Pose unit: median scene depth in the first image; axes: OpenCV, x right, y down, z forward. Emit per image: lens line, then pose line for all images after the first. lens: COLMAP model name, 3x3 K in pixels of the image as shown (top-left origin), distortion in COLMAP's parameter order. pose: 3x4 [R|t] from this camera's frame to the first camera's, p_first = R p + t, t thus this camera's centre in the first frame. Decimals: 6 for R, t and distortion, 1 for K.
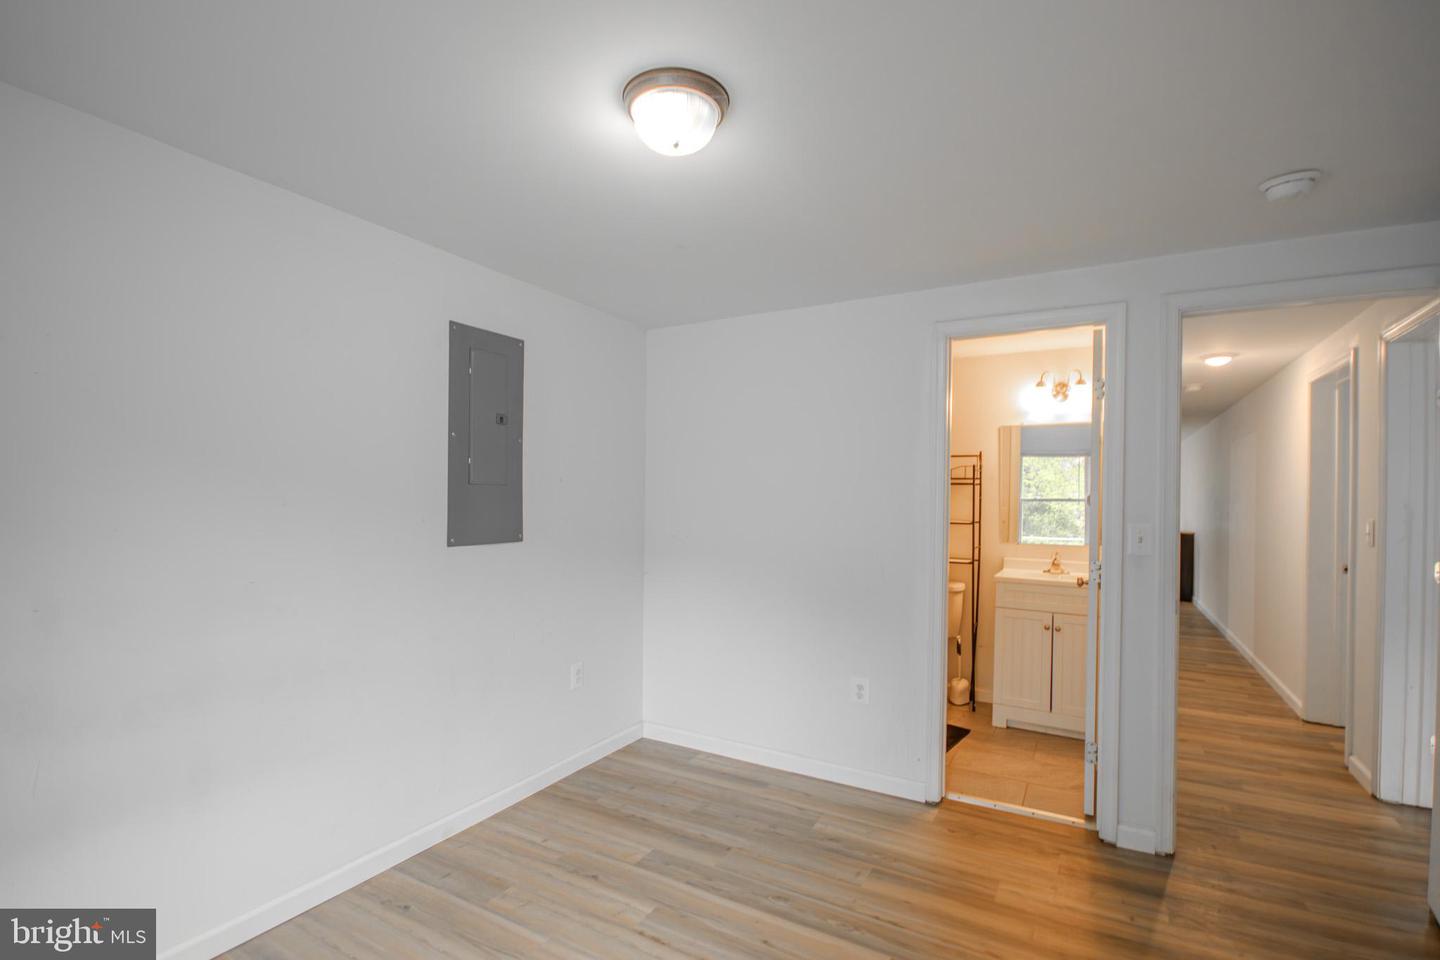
lens RADIAL K [[662.7, 0, 727.1], [0, 662.7, 500.4], [0, 0, 1]] dist [0.018586, -0.016711]
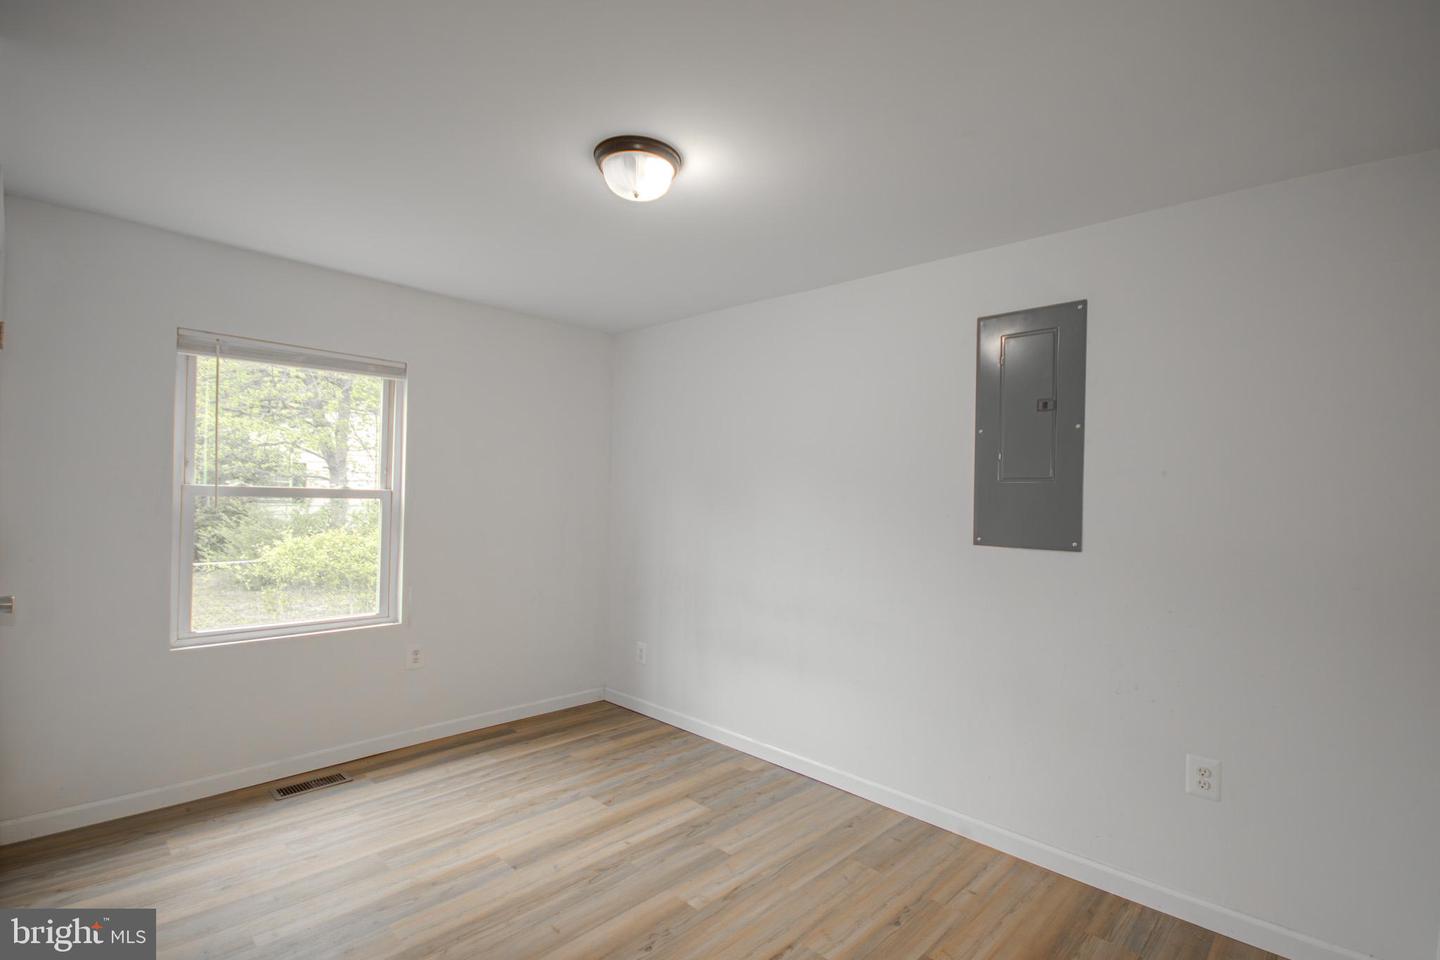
lens RADIAL K [[662.7, 0, 727.1], [0, 662.7, 500.4], [0, 0, 1]] dist [0.018586, -0.016711]
pose [[-0.255314, -0.014470, -0.966750, 0.612956], [-0.032658, 0.999447, -0.006334, 0.020423], [0.966306, 0.029955, -0.255646, 0.854867]]
